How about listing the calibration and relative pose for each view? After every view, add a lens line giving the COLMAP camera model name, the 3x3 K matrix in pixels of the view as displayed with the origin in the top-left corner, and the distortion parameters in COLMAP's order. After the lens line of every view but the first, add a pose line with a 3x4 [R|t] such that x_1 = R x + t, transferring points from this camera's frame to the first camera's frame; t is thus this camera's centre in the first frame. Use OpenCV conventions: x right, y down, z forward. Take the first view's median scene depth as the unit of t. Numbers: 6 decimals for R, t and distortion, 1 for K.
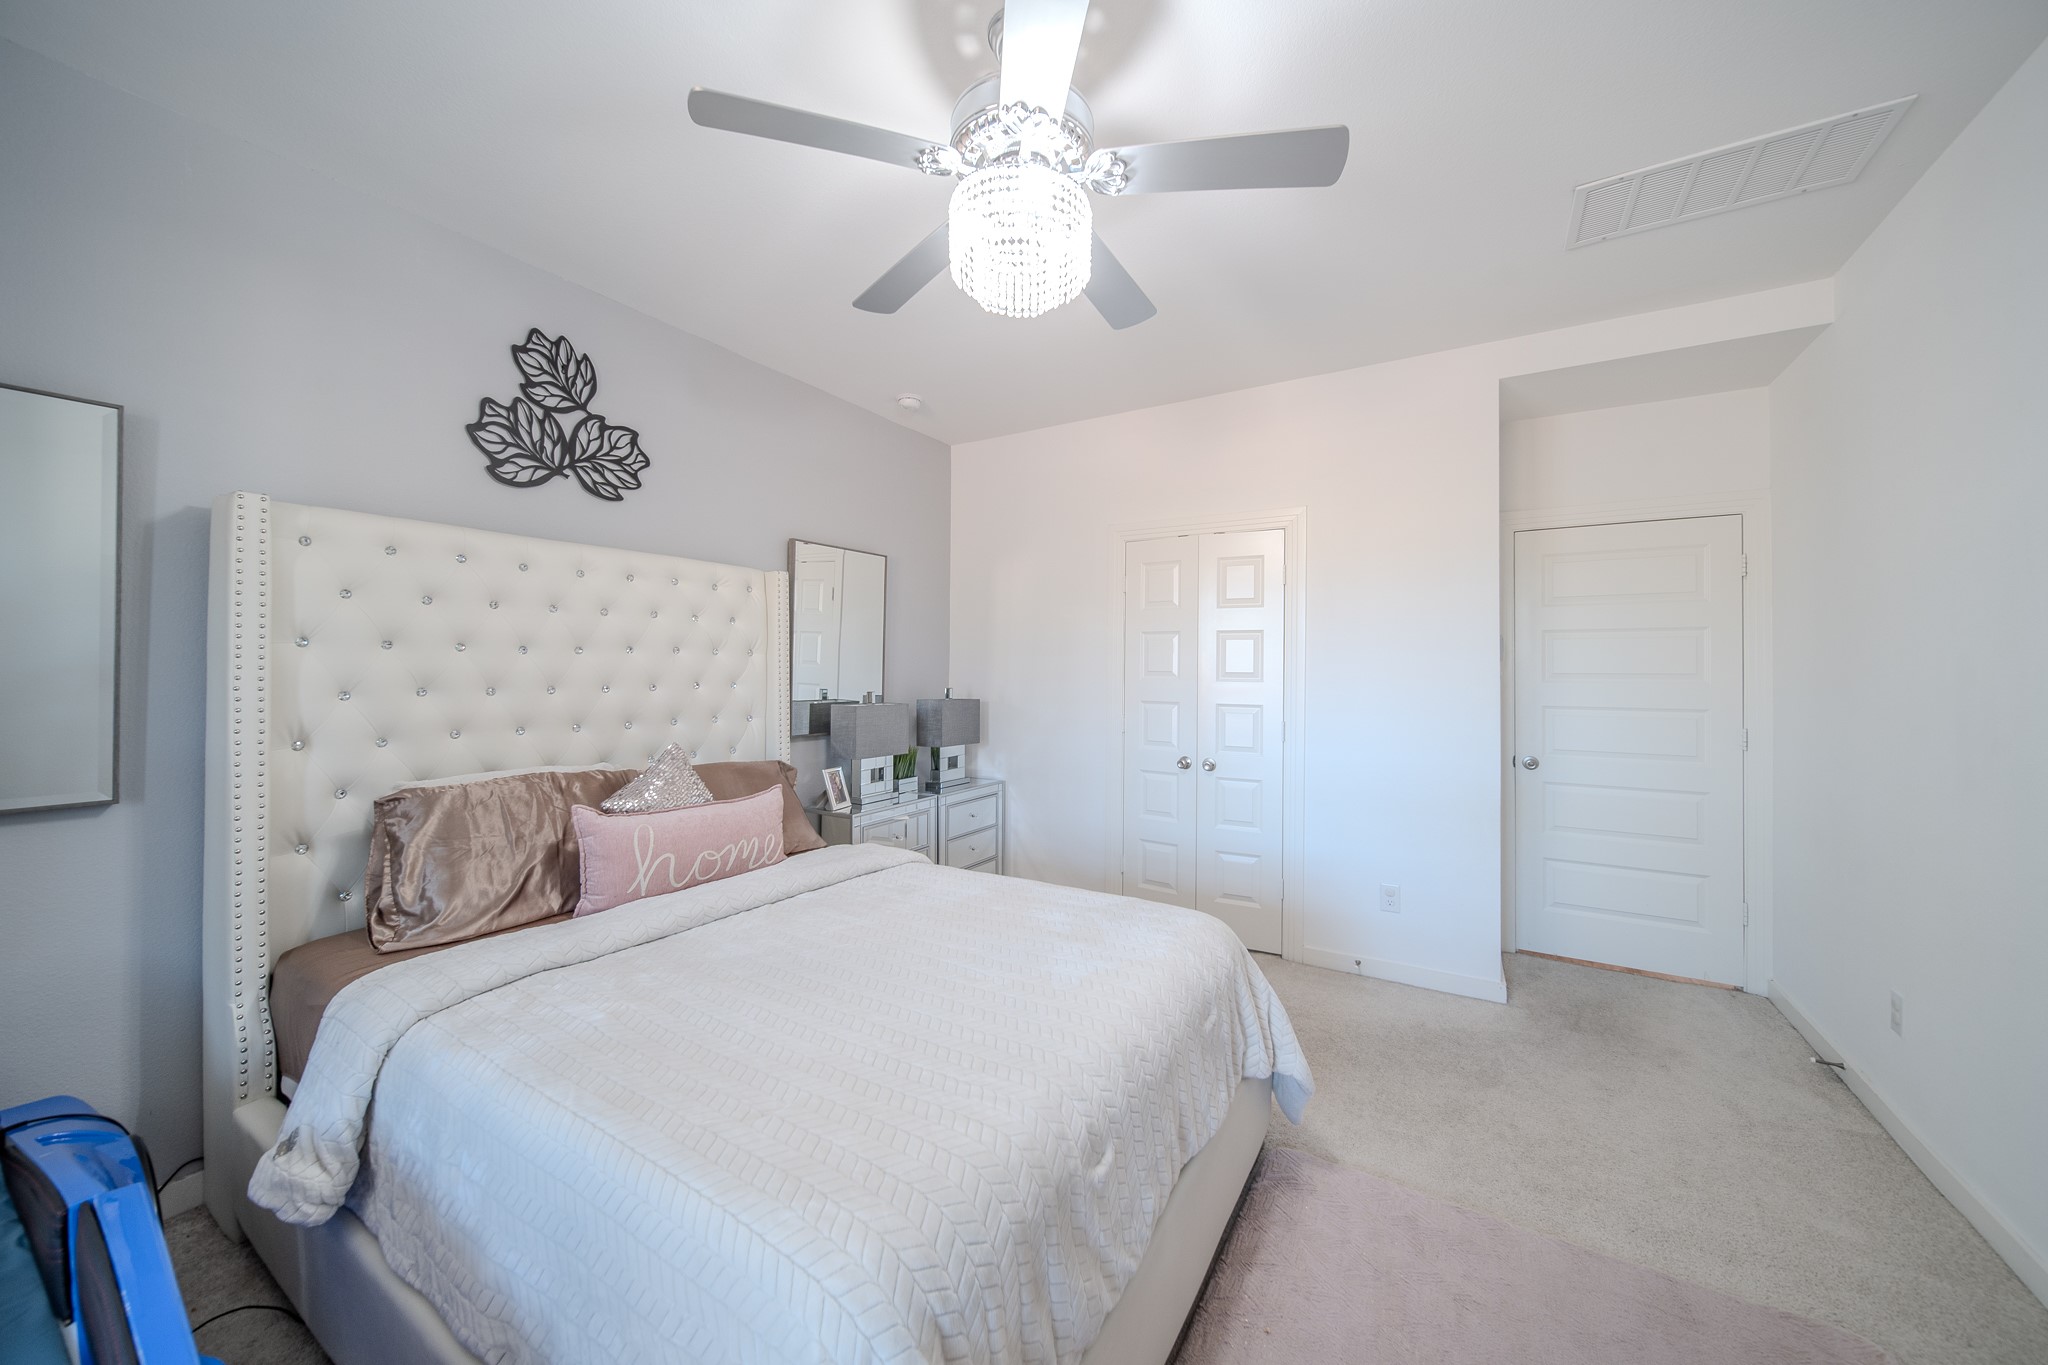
lens RADIAL K [[742.1, 0, 1025.2], [0, 742.1, 668.6], [0, 0, 1]] dist [-0.001466, -0.000229]
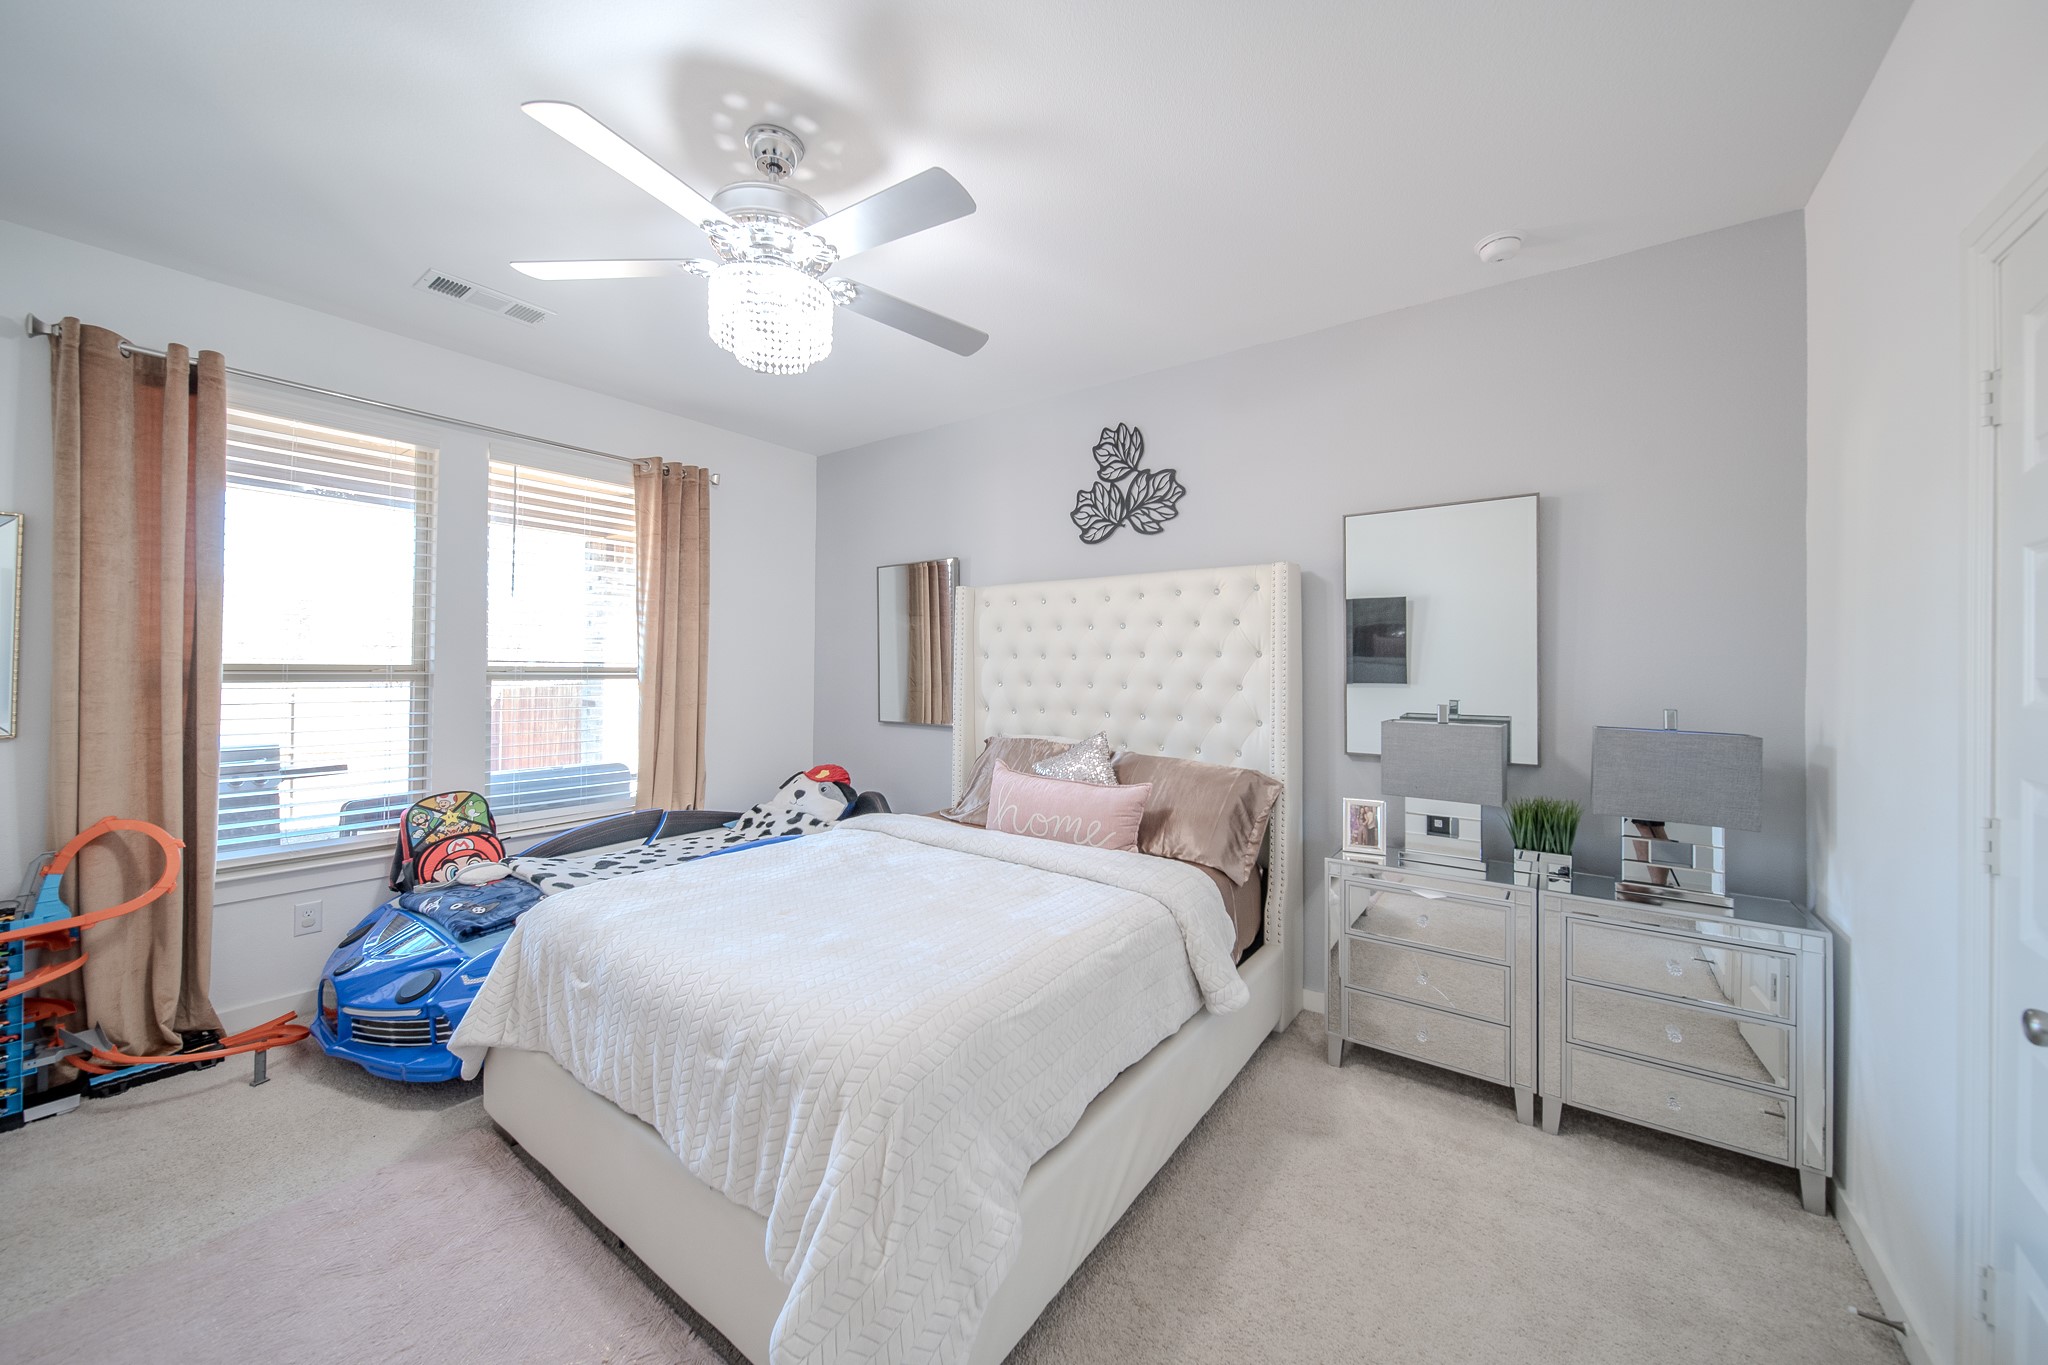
lens RADIAL K [[742.1, 0, 1025.1], [0, 742.1, 667.5], [0, 0, 1]] dist [-0.001466, -0.000229]
pose [[-0.090336, 0.006383, -0.995891, 0.721080], [-0.001984, 0.999976, 0.006589, -0.012019], [0.995909, 0.002571, -0.090321, 0.930755]]
